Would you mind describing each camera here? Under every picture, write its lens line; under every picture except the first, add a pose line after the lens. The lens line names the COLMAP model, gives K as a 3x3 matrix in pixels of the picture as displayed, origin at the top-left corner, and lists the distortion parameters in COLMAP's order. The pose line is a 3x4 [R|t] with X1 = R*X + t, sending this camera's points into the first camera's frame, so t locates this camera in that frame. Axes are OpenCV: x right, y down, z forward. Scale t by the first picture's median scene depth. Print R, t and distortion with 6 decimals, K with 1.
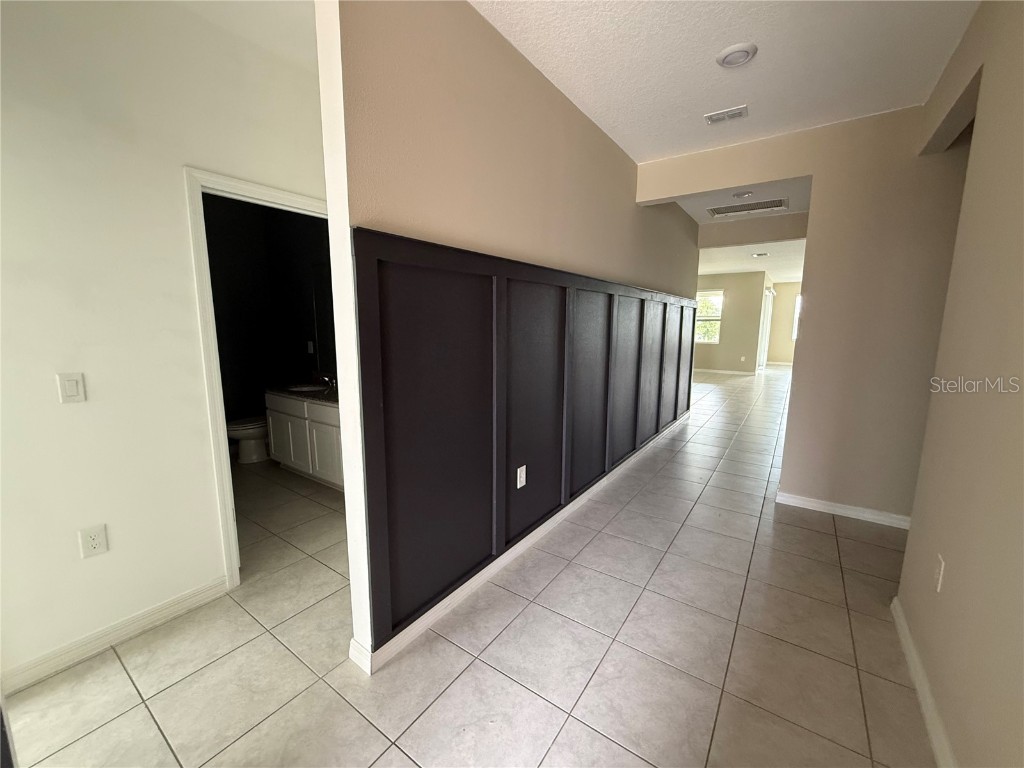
lens RADIAL K [[408.0, 0, 512.3], [0, 408.0, 385.6], [0, 0, 1]] dist [-0.001231, 0.000880]
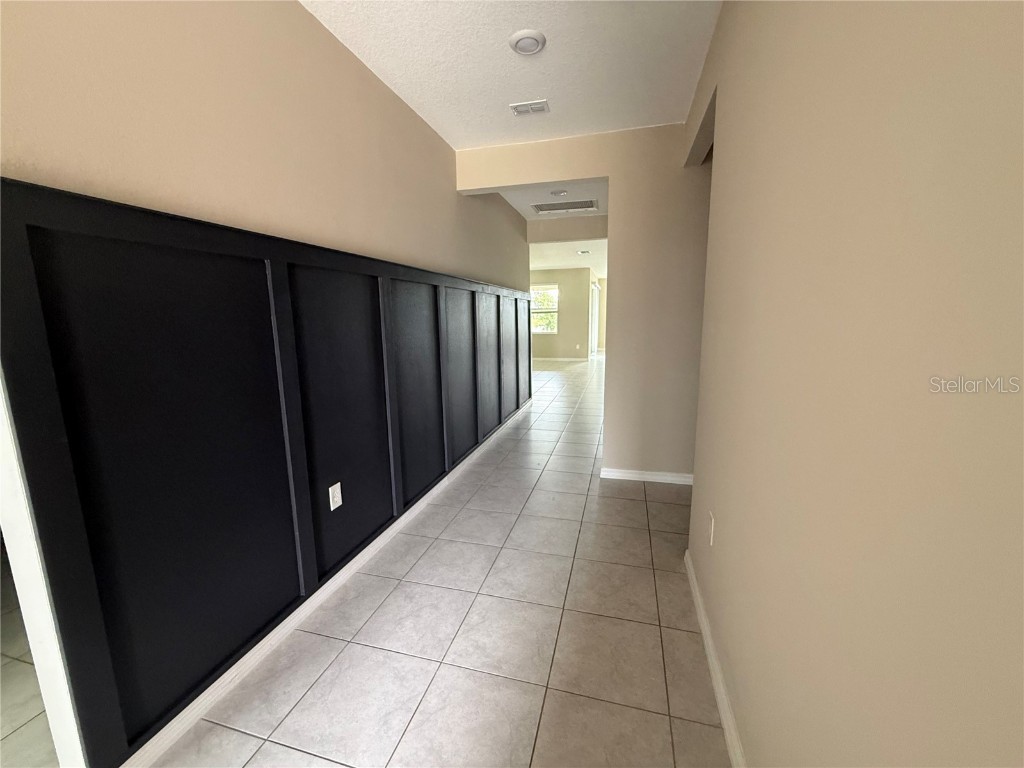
lens RADIAL K [[408.0, 0, 511.9], [0, 408.0, 386.2], [0, 0, 1]] dist [-0.001231, 0.000880]
pose [[0.940889, -0.076770, 0.329901, 0.103146], [0.072294, 0.997049, 0.025833, -0.003227], [-0.330910, -0.000456, 0.943662, 0.063615]]
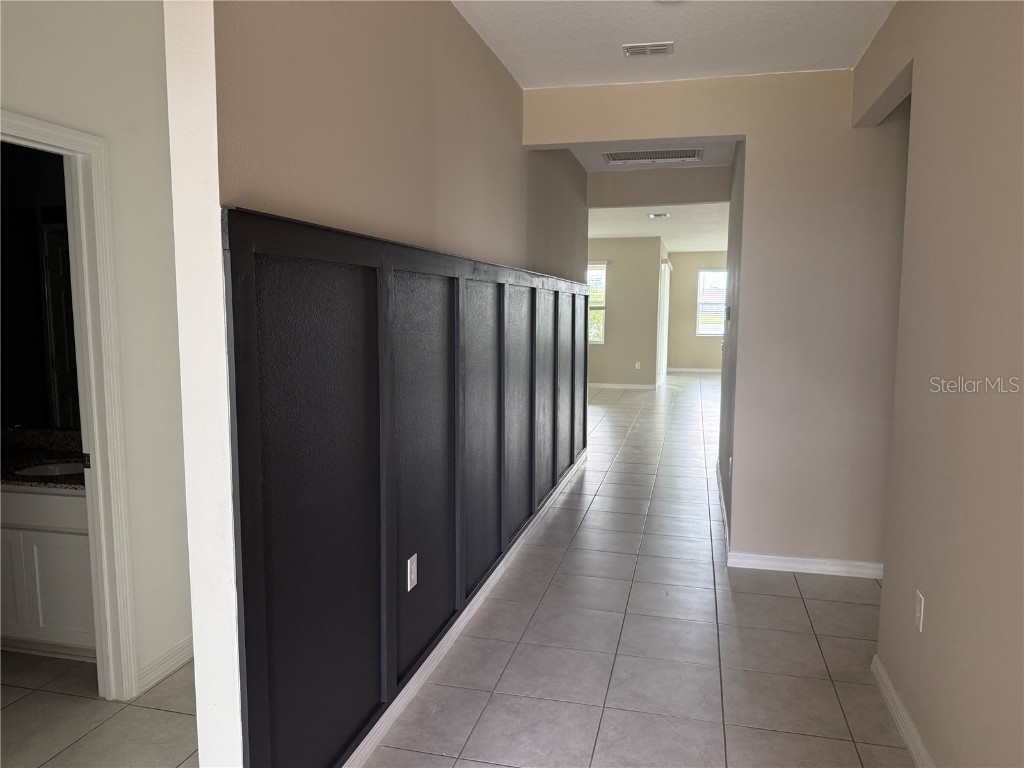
lens RADIAL K [[719.0, 0, 517.5], [0, 719.0, 392.1], [0, 0, 1]] dist [0.020768, -0.029513]
pose [[0.930881, -0.038048, 0.363335, -0.214960], [0.048772, 0.998602, -0.020383, -0.029463], [-0.362051, 0.036694, 0.931436, -0.119690]]
